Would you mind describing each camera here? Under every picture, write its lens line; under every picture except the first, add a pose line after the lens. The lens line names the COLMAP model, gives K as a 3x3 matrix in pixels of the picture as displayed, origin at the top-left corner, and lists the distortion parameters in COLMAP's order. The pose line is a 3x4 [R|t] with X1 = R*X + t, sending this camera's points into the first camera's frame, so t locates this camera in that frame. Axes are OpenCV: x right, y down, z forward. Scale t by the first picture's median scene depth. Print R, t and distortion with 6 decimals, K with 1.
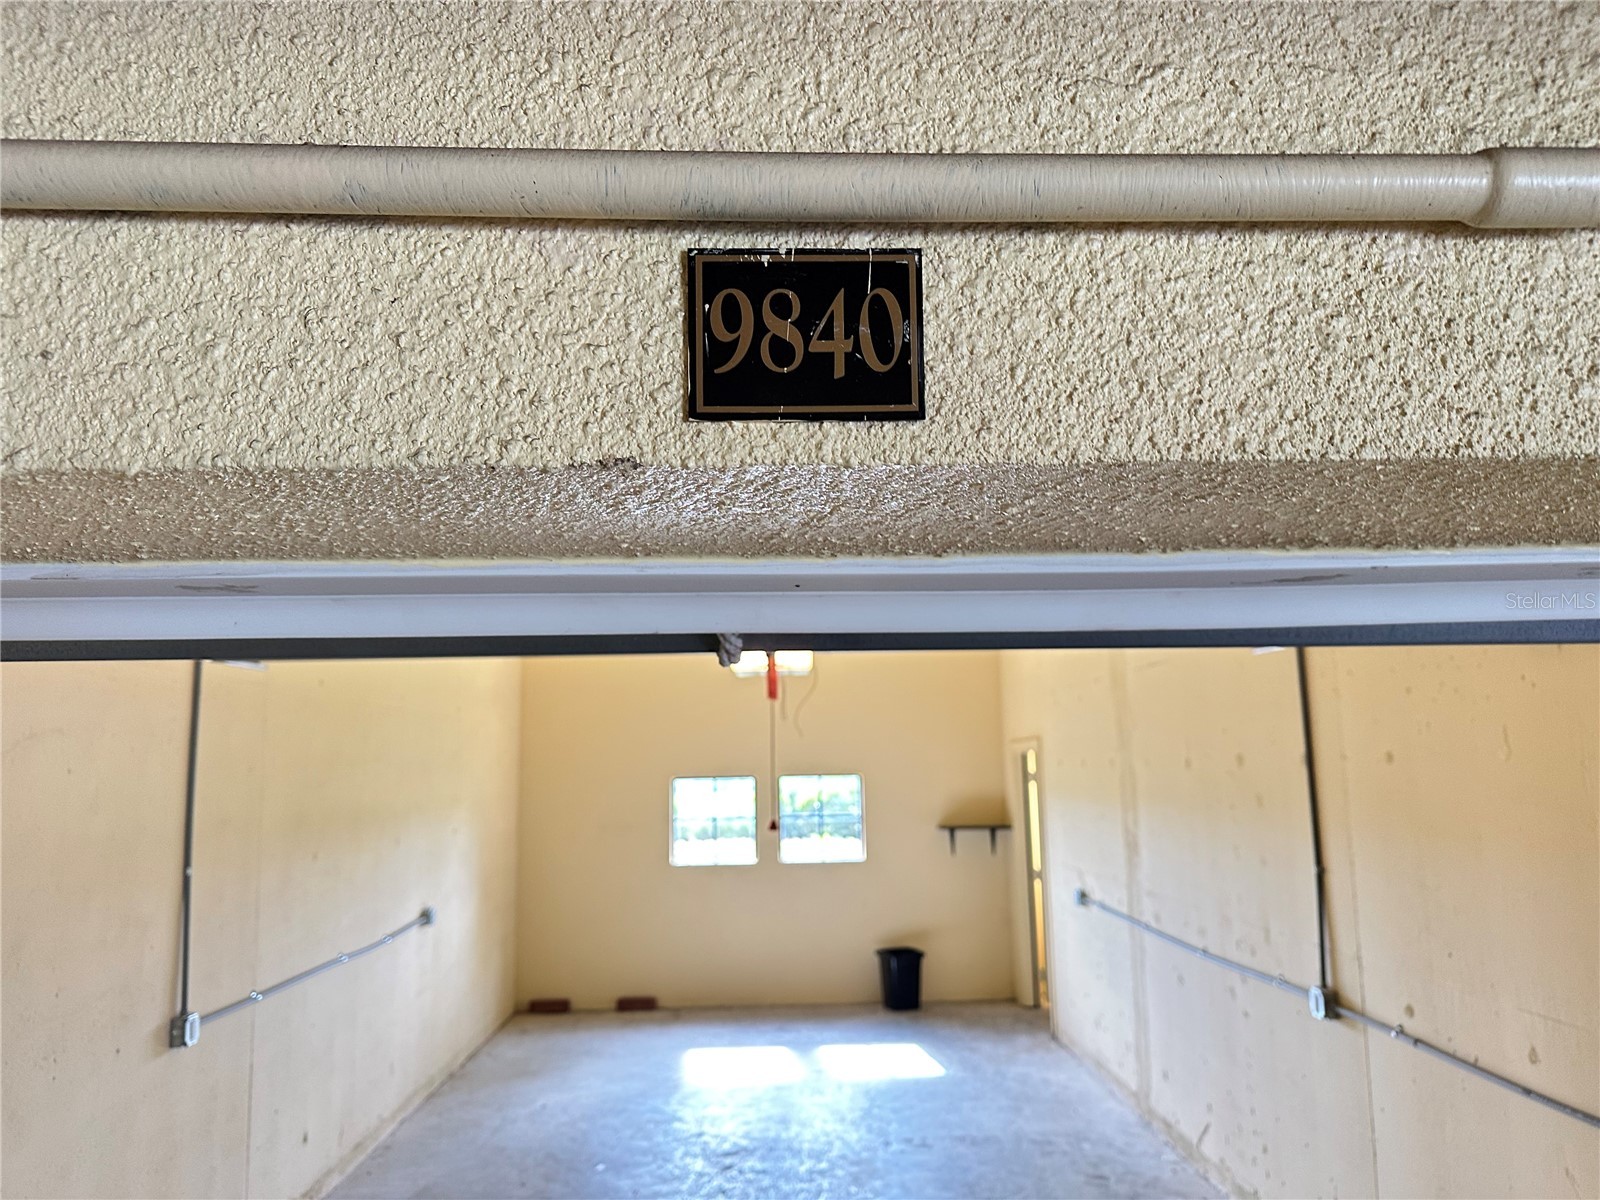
lens RADIAL K [[1230.4, 0, 798.1], [0, 1230.4, 587.2], [0, 0, 1]] dist [0.161756, -0.003547]
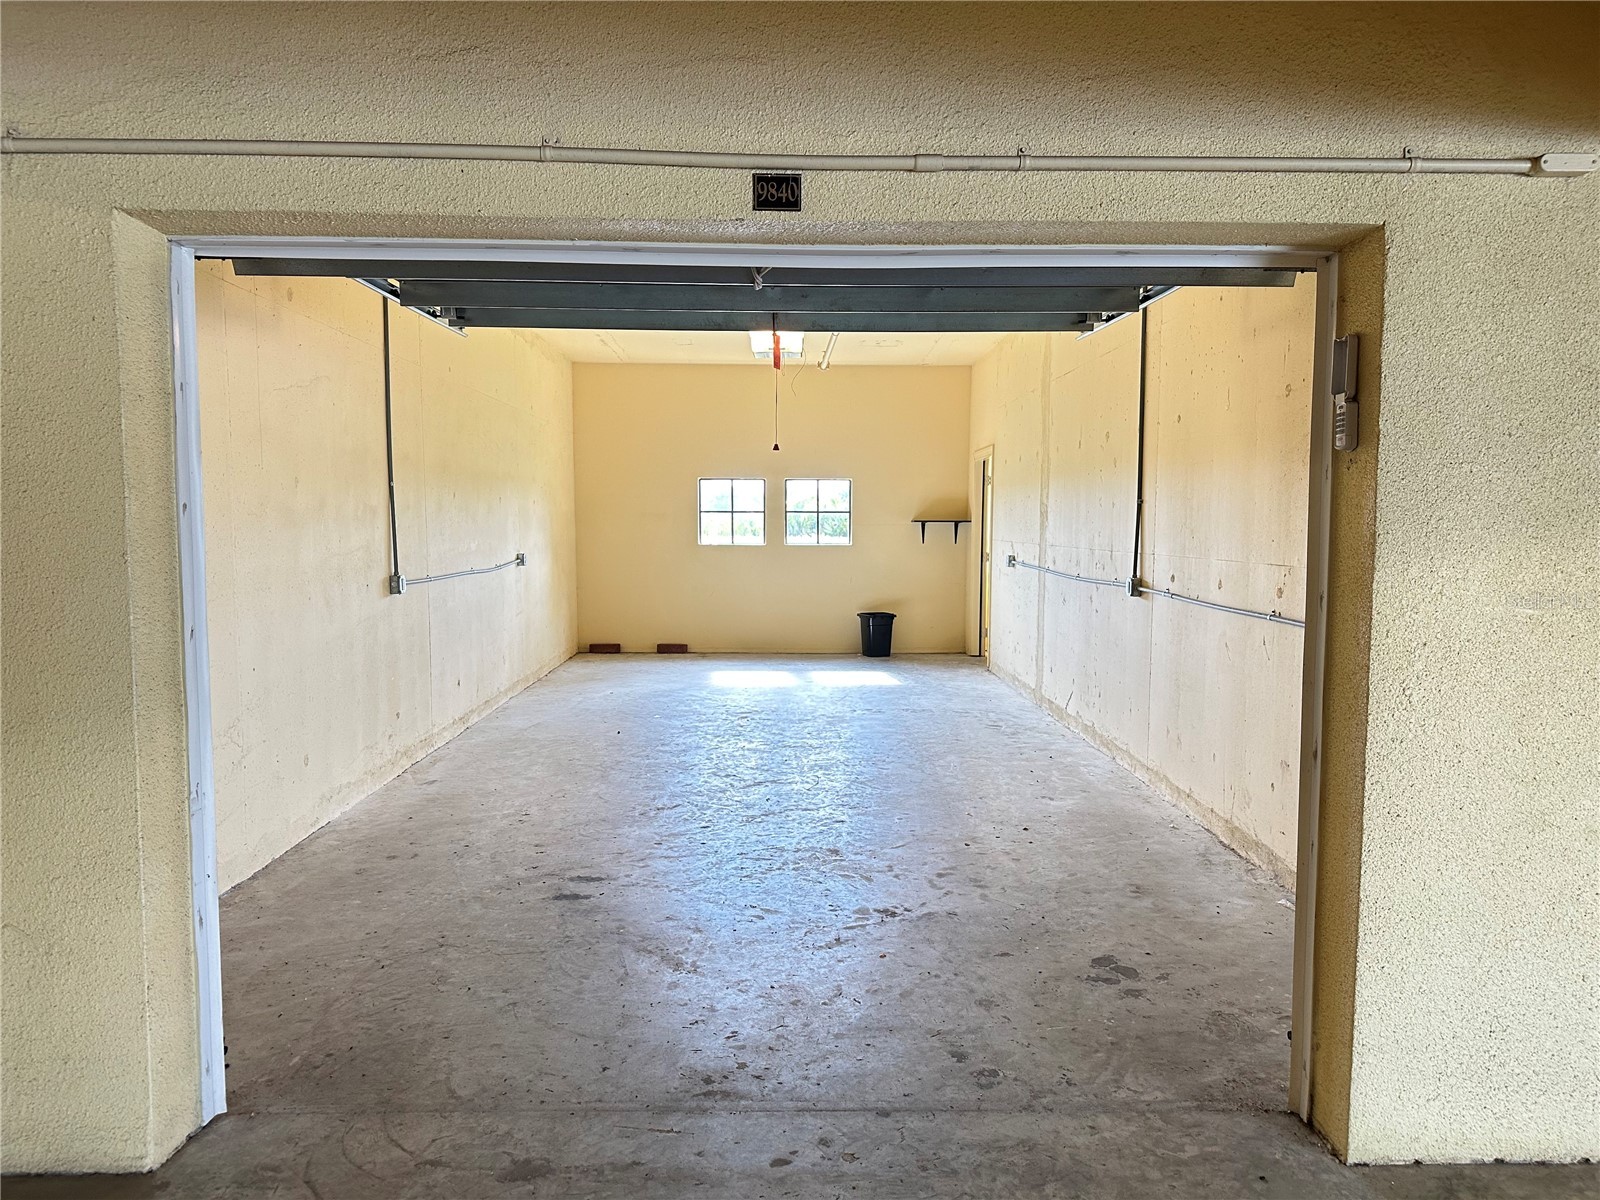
lens RADIAL K [[1230.4, 0, 798.9], [0, 1230.4, 606.0], [0, 0, 1]] dist [0.161756, -0.003547]
pose [[0.999703, 0.023604, -0.006010, 0.012962], [-0.021811, 0.977368, 0.210420, 0.028734], [0.010841, -0.210226, 0.977593, -0.340840]]
